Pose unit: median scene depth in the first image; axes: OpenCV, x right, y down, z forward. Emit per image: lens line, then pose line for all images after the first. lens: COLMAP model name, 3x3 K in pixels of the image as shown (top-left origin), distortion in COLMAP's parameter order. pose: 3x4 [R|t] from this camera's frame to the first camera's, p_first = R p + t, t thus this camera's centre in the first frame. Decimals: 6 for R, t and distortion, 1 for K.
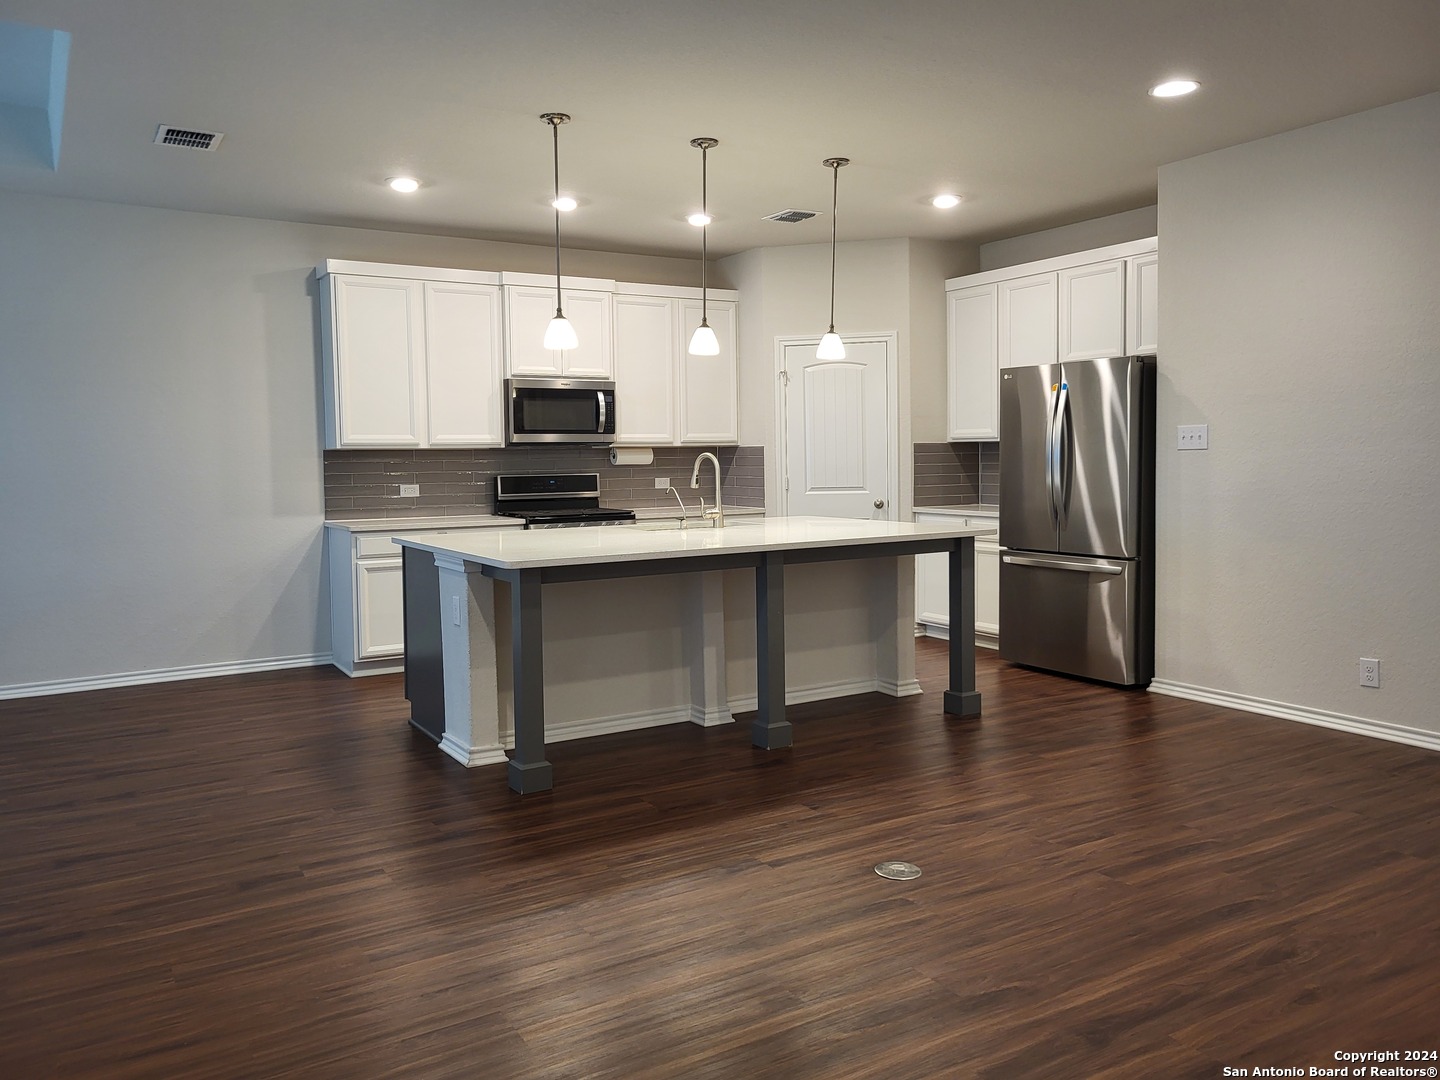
lens RADIAL K [[1091.4, 0, 708.4], [0, 1091.4, 522.9], [0, 0, 1]] dist [0.040949, -0.021910]
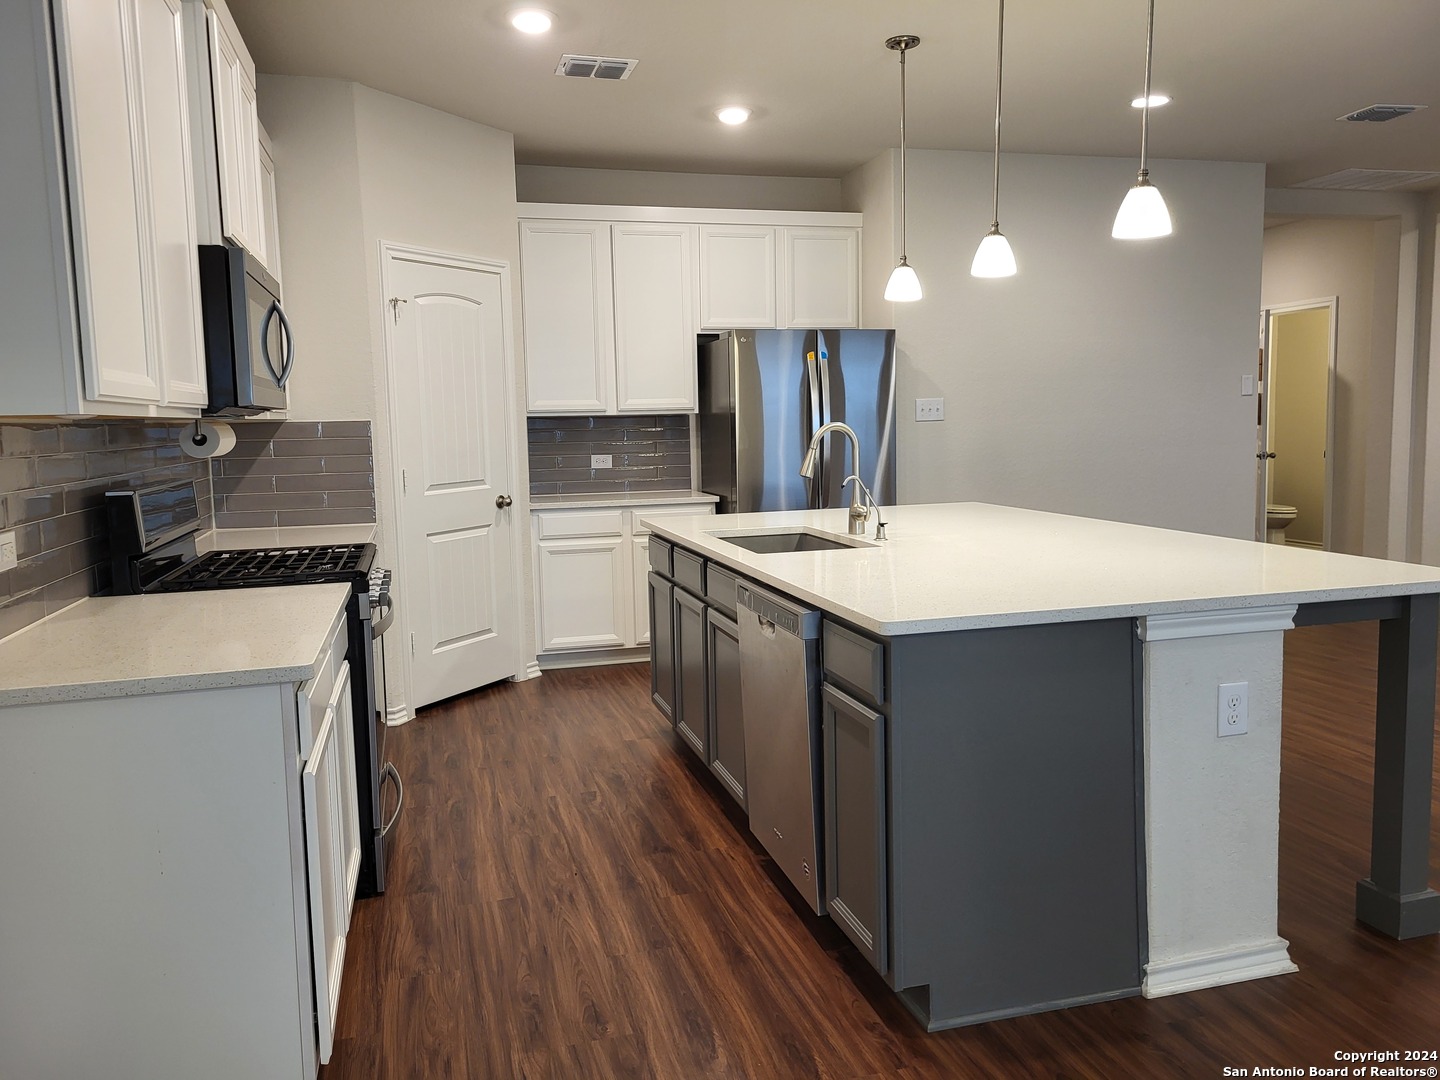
lens RADIAL K [[1091.4, 0, 731.1], [0, 1091.4, 523.4], [0, 0, 1]] dist [0.040949, -0.021910]
pose [[0.266166, -0.085925, 0.960090, -0.543048], [0.079990, 0.994553, 0.066834, -0.043332], [-0.960603, 0.059008, 0.271589, 0.729775]]
